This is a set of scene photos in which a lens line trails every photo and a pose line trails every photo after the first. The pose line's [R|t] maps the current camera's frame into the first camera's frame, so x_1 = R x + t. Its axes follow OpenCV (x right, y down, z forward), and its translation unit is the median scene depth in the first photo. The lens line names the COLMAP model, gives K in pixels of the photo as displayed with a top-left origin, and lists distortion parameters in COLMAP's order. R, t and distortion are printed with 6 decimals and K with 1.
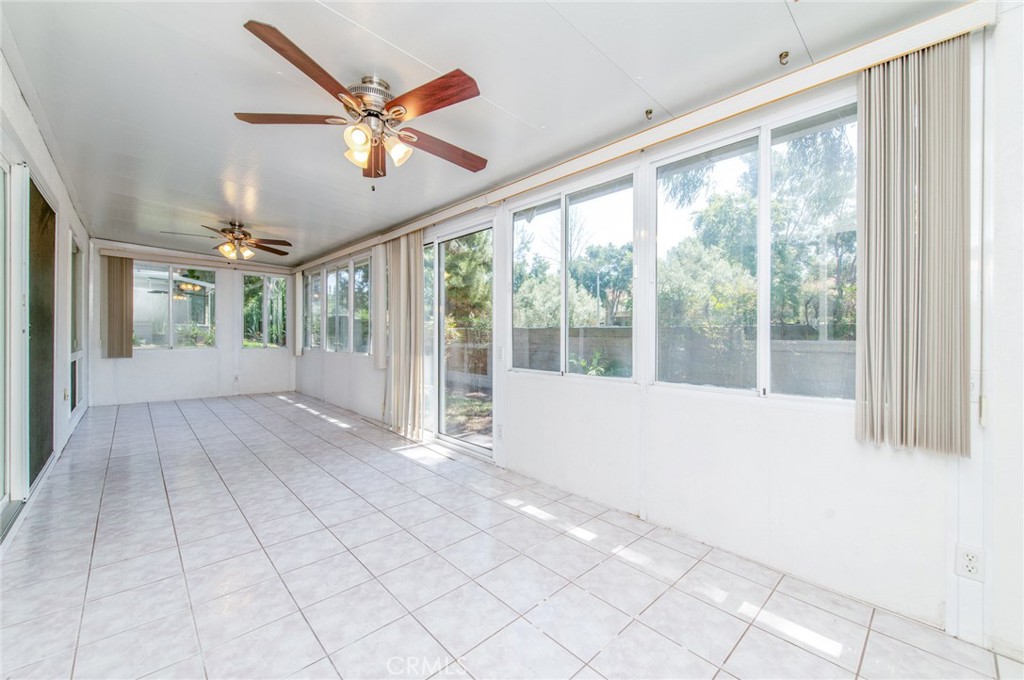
lens RADIAL K [[403.0, 0, 516.2], [0, 403.0, 338.3], [0, 0, 1]] dist [0.014631, -0.004012]
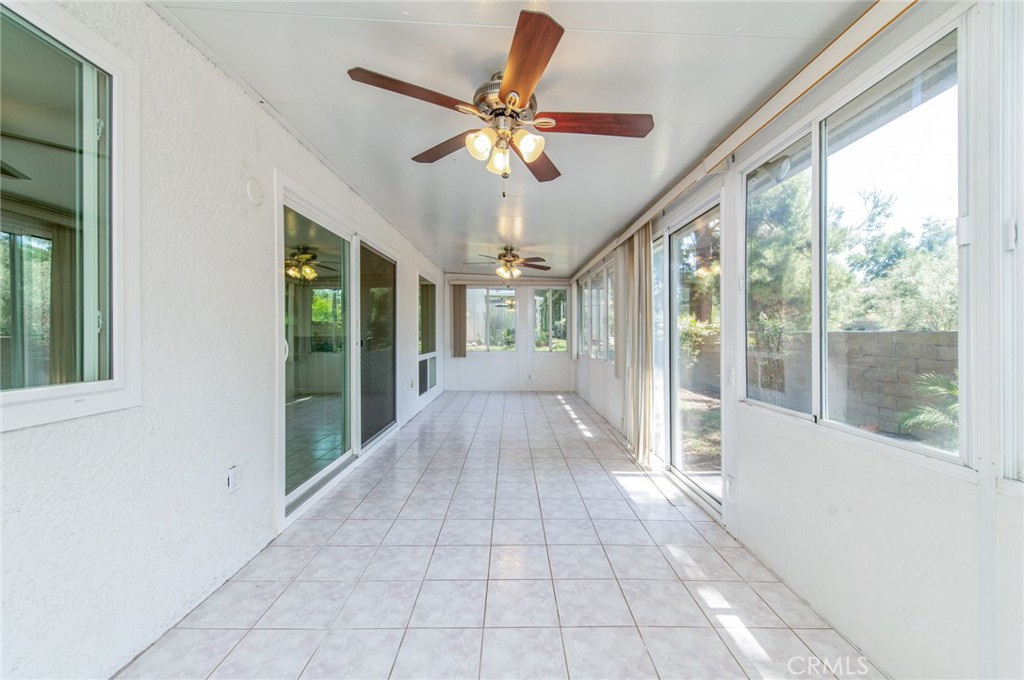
lens RADIAL K [[403.0, 0, 518.9], [0, 403.0, 336.1], [0, 0, 1]] dist [0.014631, -0.004012]
pose [[0.729670, -0.001835, -0.683797, 0.160914], [-0.002701, 0.999981, -0.005566, -0.024549], [0.683795, 0.005909, 0.729651, 0.196553]]
